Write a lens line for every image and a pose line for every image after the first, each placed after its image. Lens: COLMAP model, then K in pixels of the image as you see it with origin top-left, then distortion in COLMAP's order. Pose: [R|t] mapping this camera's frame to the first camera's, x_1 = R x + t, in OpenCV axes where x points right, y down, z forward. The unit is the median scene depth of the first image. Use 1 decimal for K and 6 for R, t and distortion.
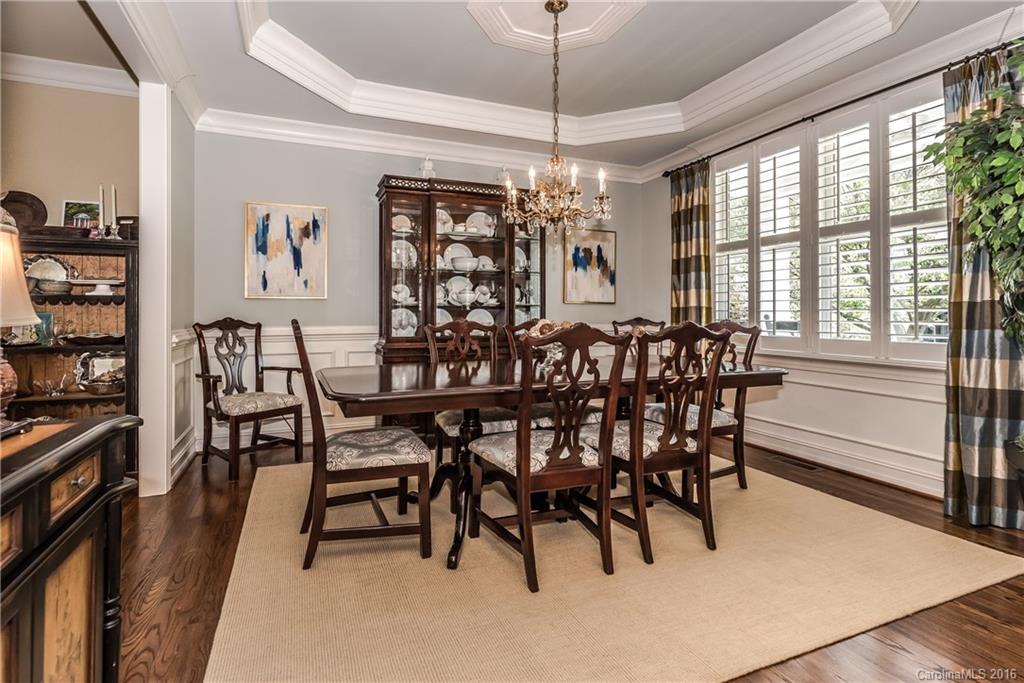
lens RADIAL K [[498.5, 0, 509.5], [0, 498.5, 305.5], [0, 0, 1]] dist [0.013913, 0.000284]
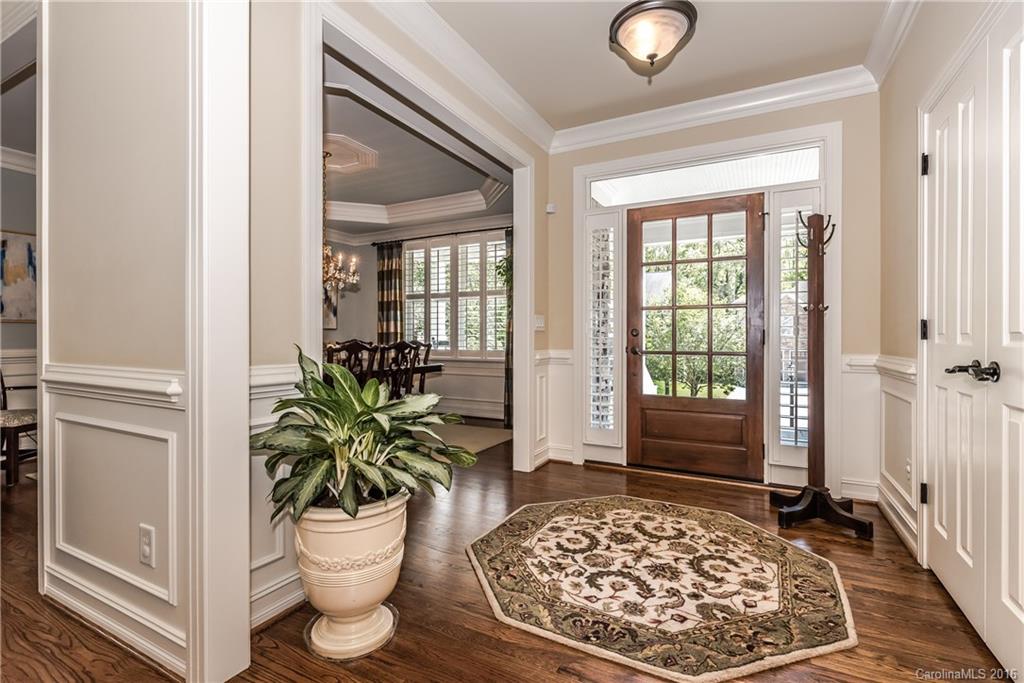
lens RADIAL K [[448.5, 0, 514.3], [0, 448.5, 339.2], [0, 0, 1]] dist [-0.002263, 0.000153]
pose [[0.788591, -0.003638, 0.614908, -0.226237], [-0.009786, 0.999782, 0.018466, -0.006888], [-0.614841, -0.020579, 0.788383, -0.407555]]
